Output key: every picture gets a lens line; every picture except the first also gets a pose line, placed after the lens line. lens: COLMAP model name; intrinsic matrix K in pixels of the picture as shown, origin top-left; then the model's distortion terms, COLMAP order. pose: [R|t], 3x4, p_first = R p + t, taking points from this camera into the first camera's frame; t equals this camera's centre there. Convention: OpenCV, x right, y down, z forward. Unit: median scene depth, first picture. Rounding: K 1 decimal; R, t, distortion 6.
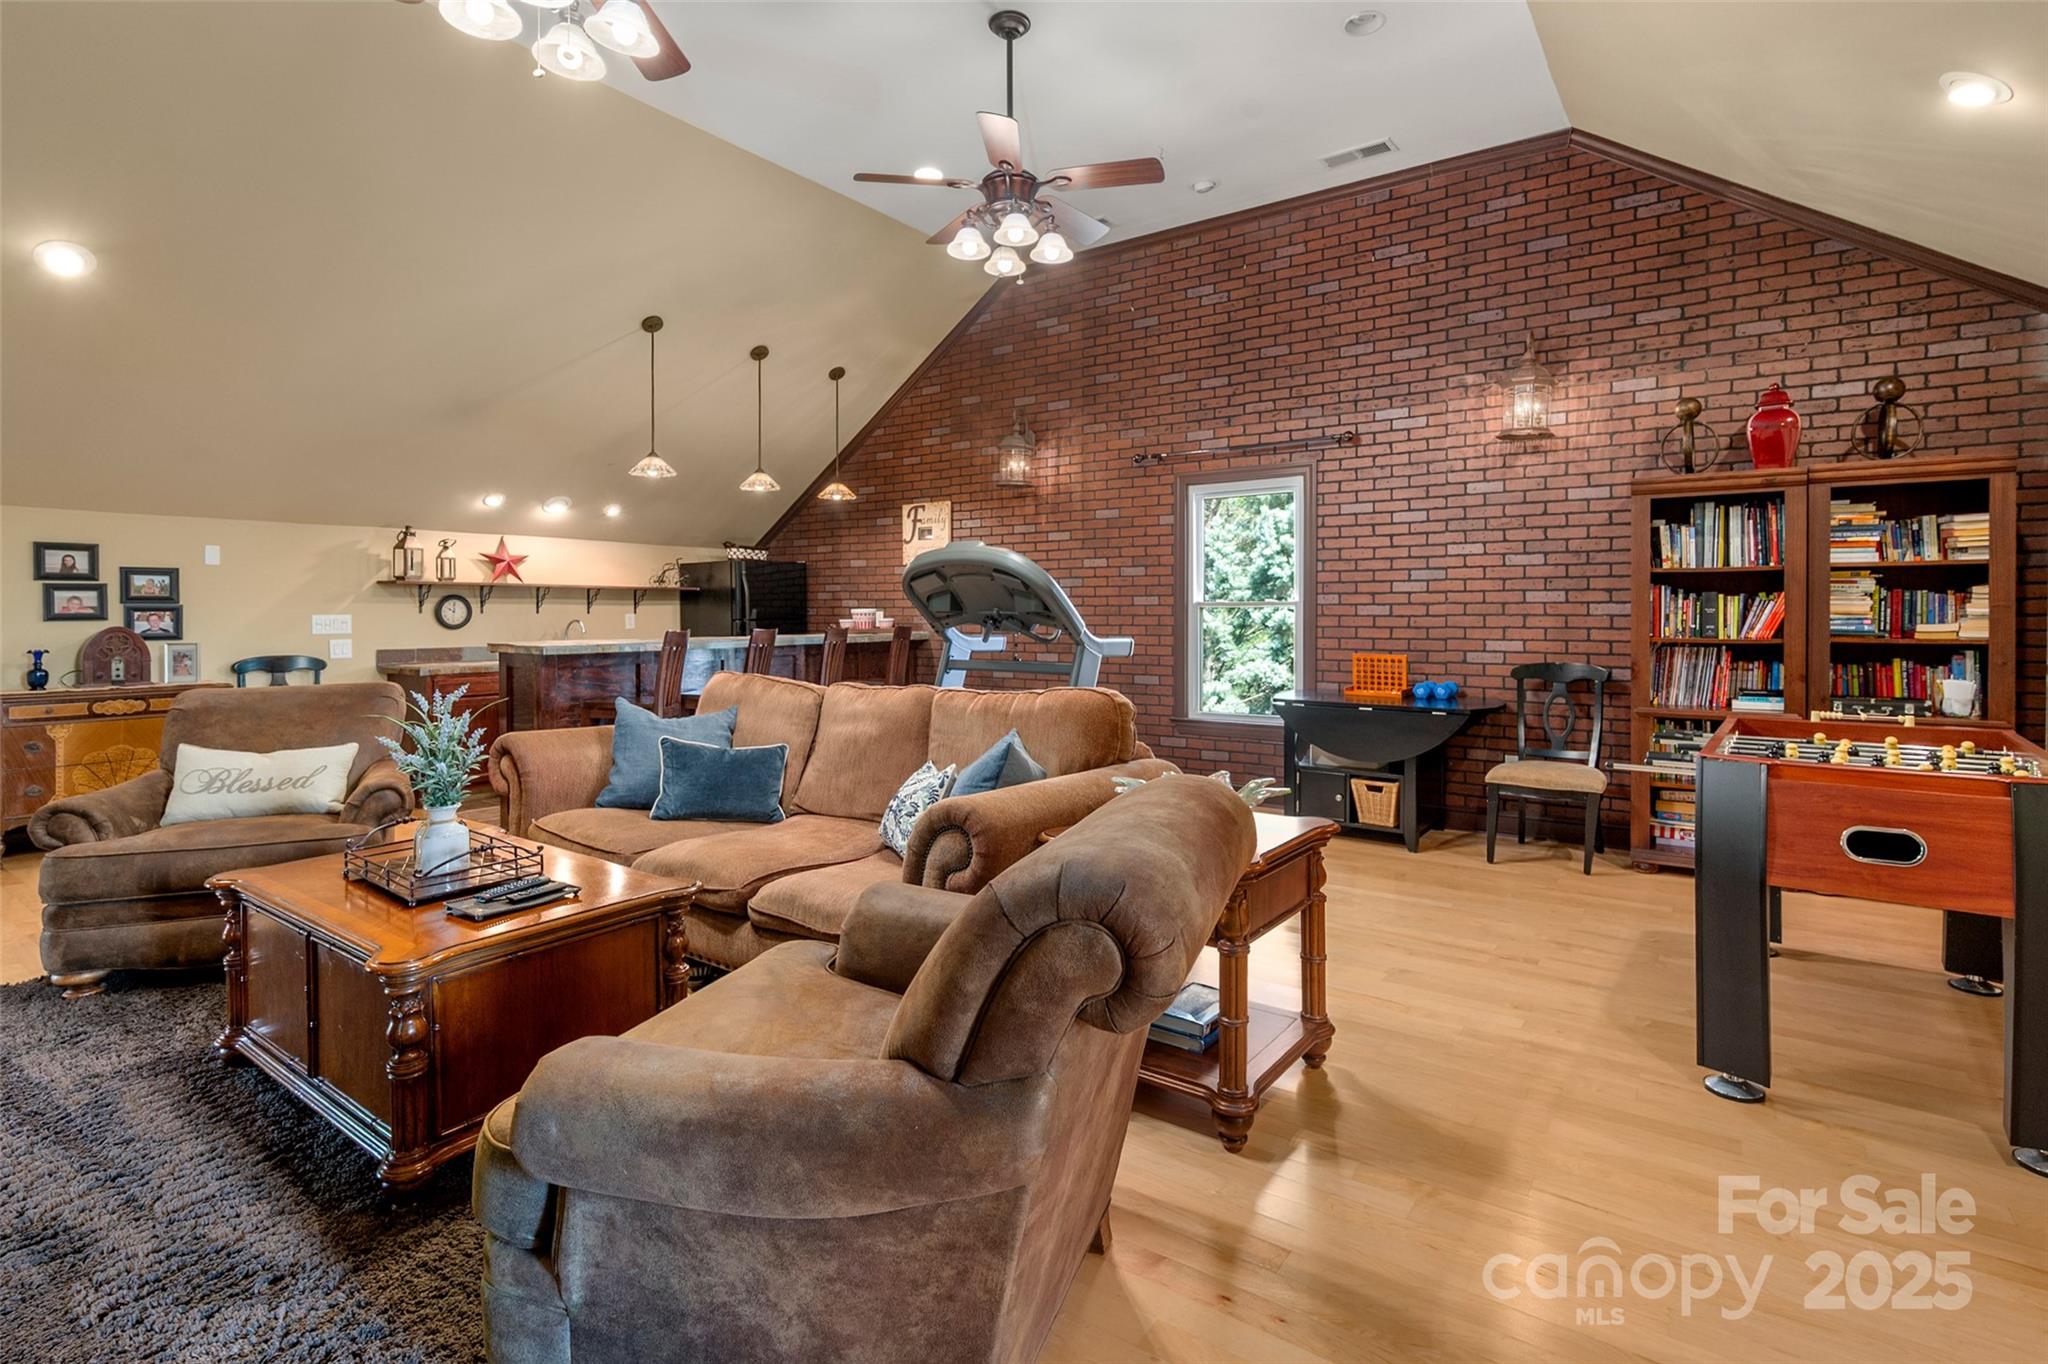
lens RADIAL K [[983.2, 0, 1023.2], [0, 983.2, 616.2], [0, 0, 1]] dist [-0.000519, -0.000127]
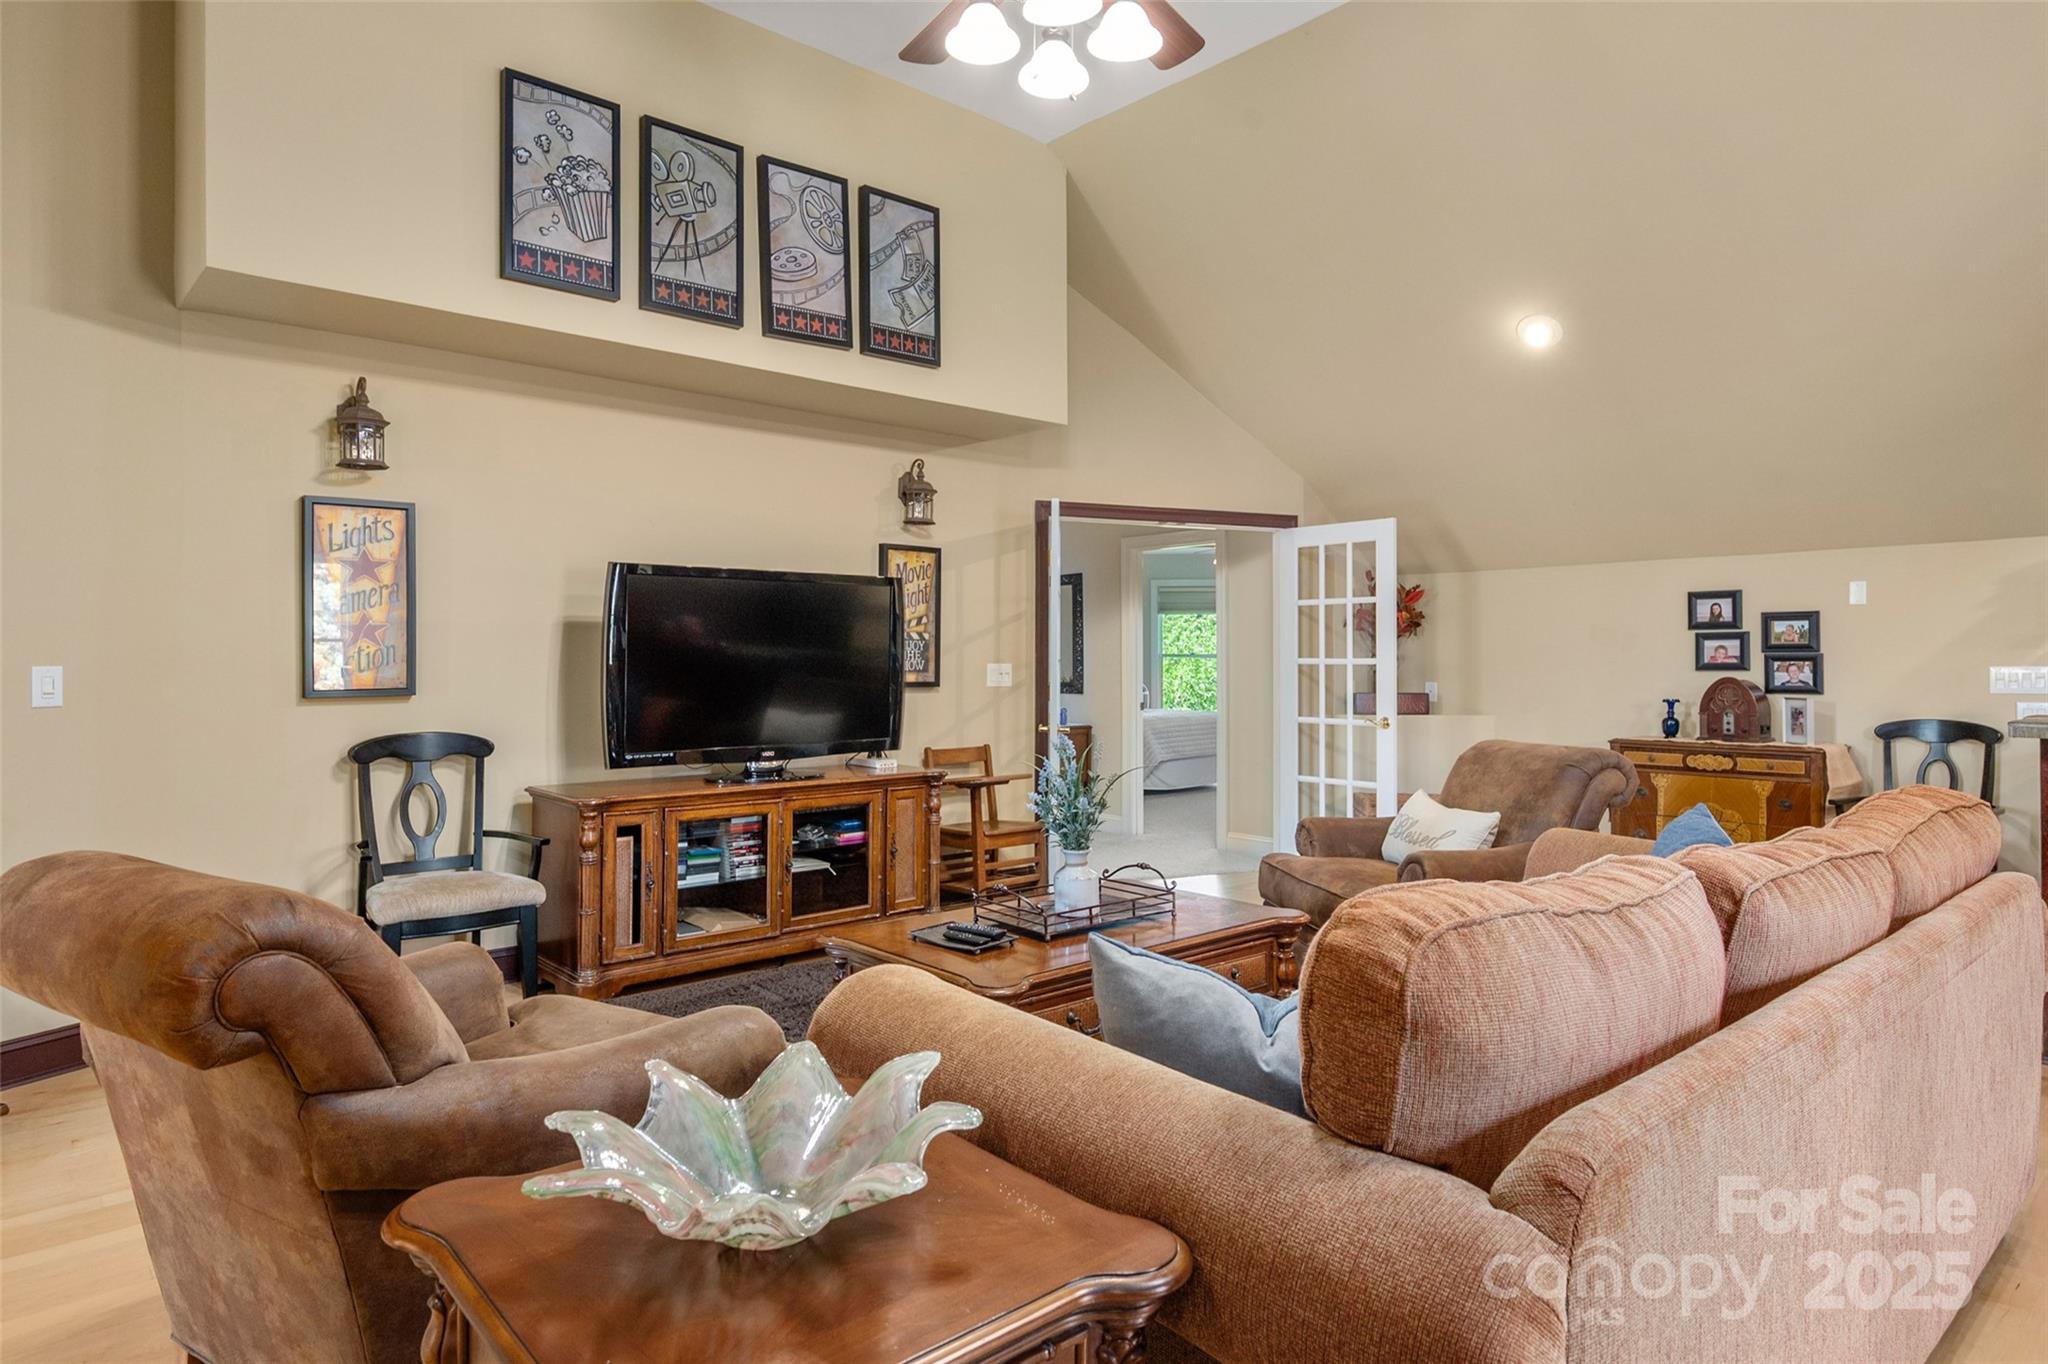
lens RADIAL K [[1180.0, 0, 1022.7], [0, 1180.0, 658.0], [0, 0, 1]] dist [-0.000172, -0.000090]
pose [[-0.209895, 0.001116, -0.977723, 0.314004], [-0.003324, 0.999993, 0.001855, -0.007639], [0.977718, 0.003639, -0.209890, 0.570012]]
